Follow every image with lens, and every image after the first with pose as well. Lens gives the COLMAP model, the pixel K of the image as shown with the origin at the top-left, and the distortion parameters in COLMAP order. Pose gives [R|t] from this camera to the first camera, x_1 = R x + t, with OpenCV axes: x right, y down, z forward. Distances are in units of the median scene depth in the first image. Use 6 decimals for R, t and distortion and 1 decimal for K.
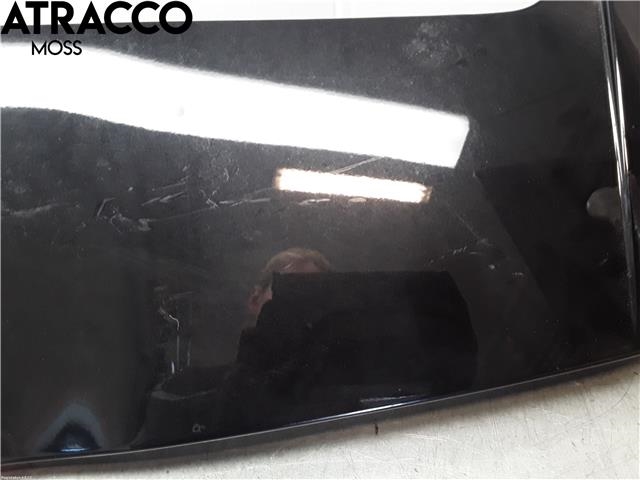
lens RADIAL K [[504.3, 0, 326.2], [0, 504.3, 251.3], [0, 0, 1]] dist [0.017472, -0.037966]
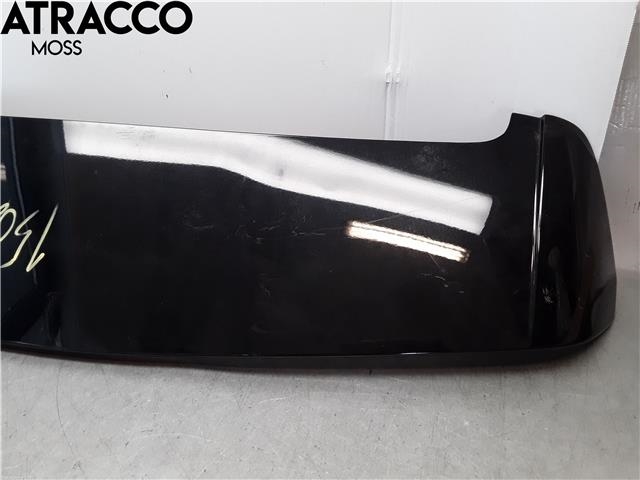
lens RADIAL K [[504.3, 0, 320.9], [0, 504.3, 243.3], [0, 0, 1]] dist [0.017472, -0.037966]
pose [[0.982898, 0.107633, -0.149418, 0.135501], [-0.125305, 0.985503, -0.114374, 0.128423], [0.134942, 0.131141, 0.982137, -0.731654]]
